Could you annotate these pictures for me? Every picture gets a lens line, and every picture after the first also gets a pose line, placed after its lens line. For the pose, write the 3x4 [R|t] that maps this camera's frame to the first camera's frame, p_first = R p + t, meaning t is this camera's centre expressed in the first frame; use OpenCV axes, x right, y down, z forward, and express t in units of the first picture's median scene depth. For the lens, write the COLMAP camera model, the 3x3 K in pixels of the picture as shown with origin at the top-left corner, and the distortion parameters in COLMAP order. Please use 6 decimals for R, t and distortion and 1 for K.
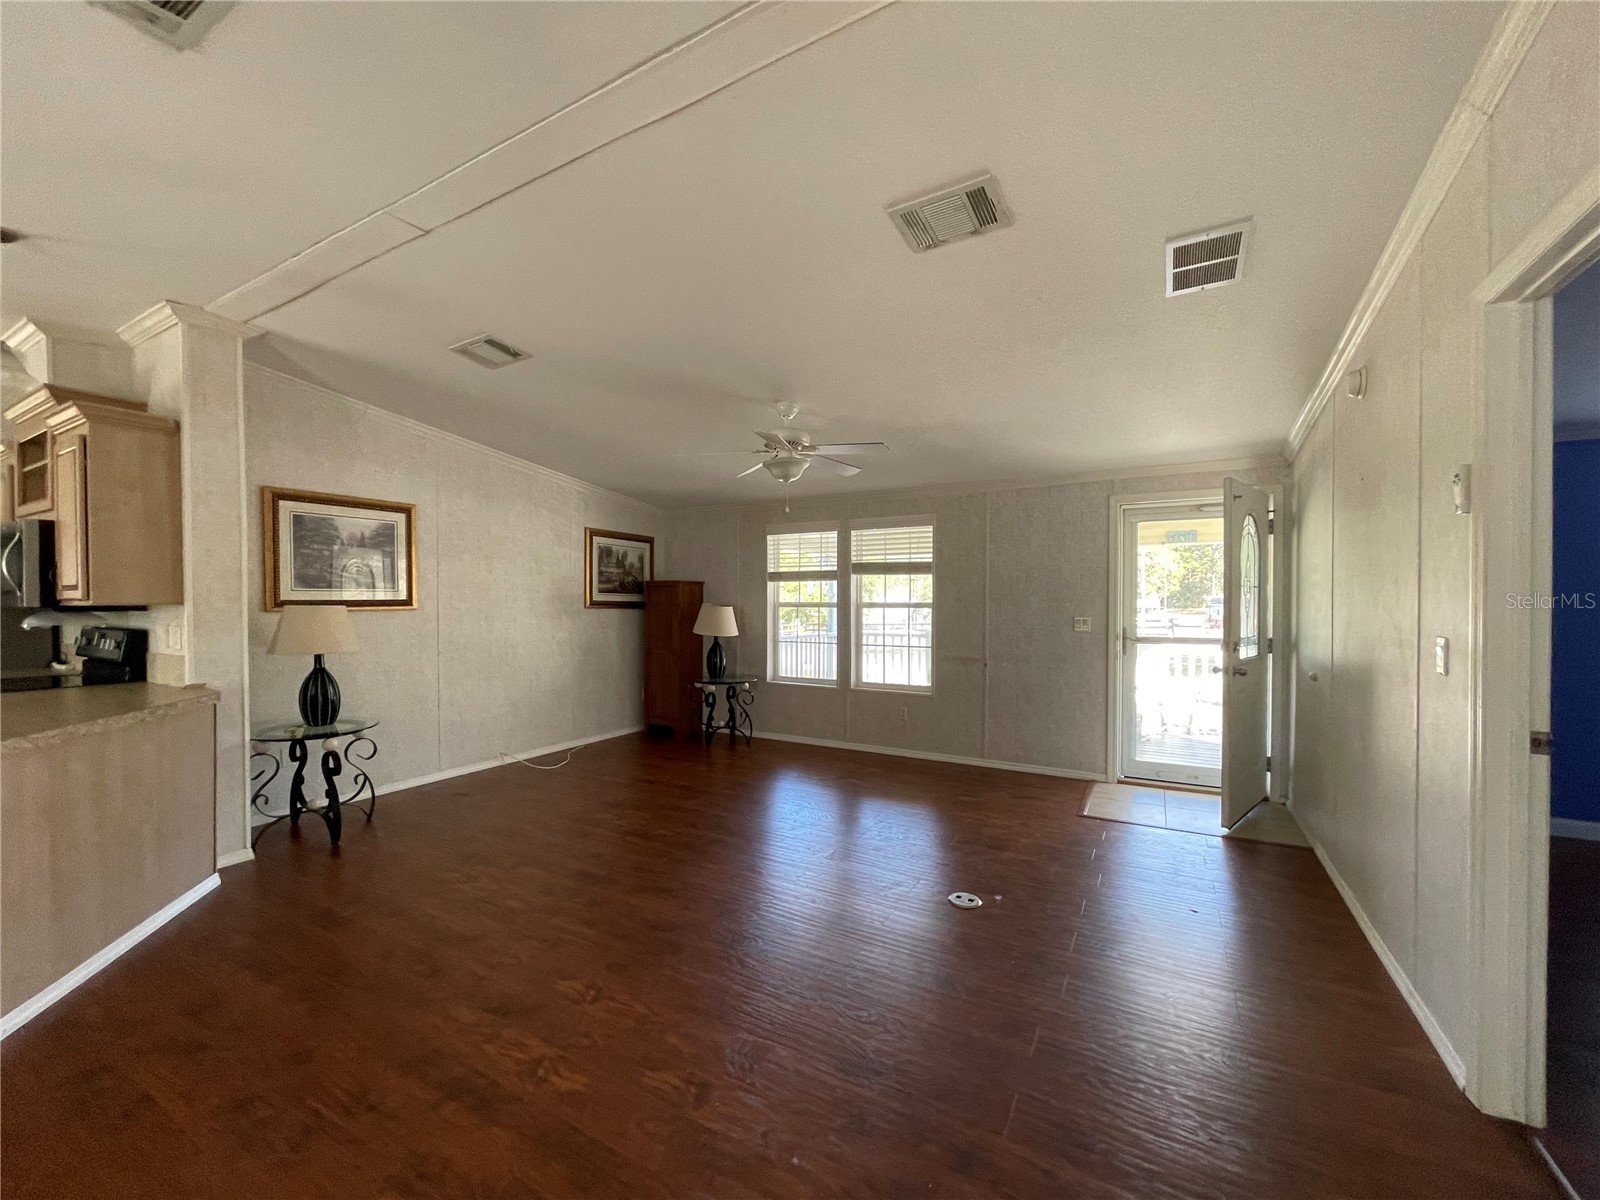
lens RADIAL K [[643.9, 0, 797.2], [0, 643.9, 606.6], [0, 0, 1]] dist [0.001167, -0.000136]
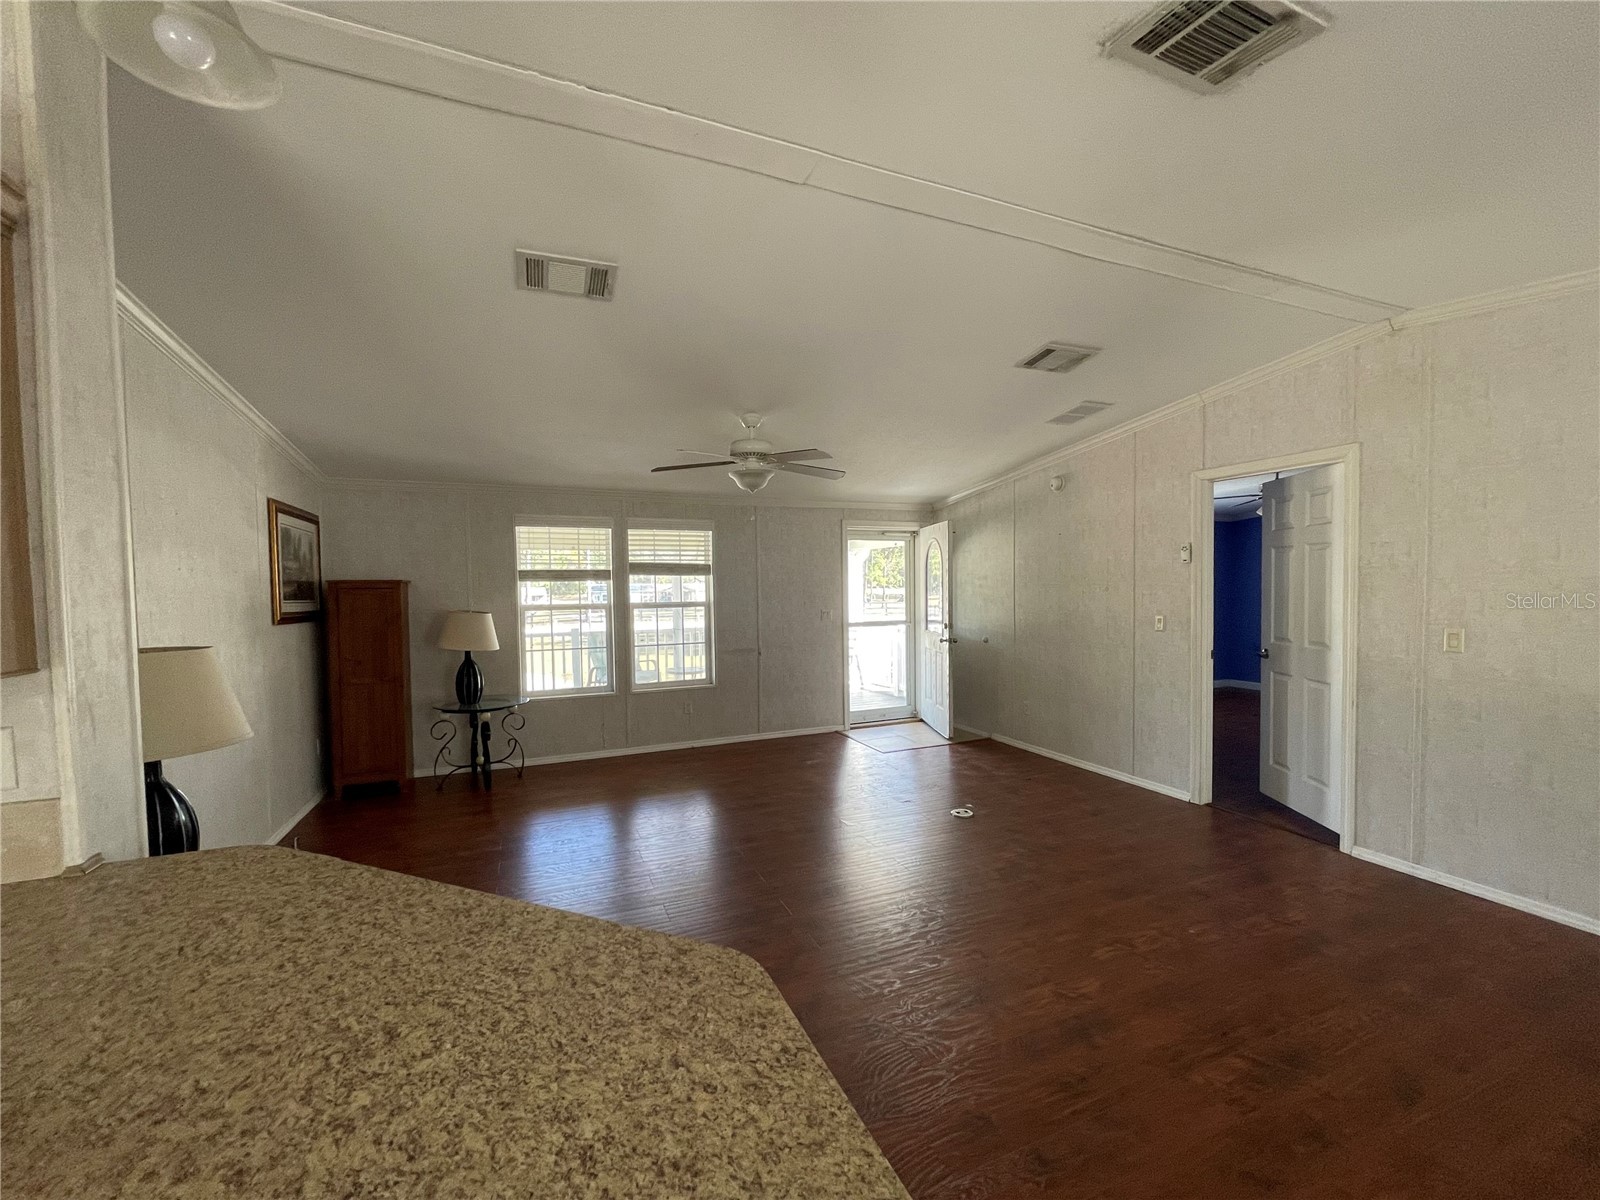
lens RADIAL K [[645.7, 0, 800.0], [0, 645.7, 600.0], [0, 0, 1]] dist [0.000753, -0.000027]
pose [[0.602353, -0.026725, 0.797782, -0.646593], [0.021230, 0.999622, 0.017457, -0.027813], [-0.797947, 0.006422, 0.602693, 0.254006]]
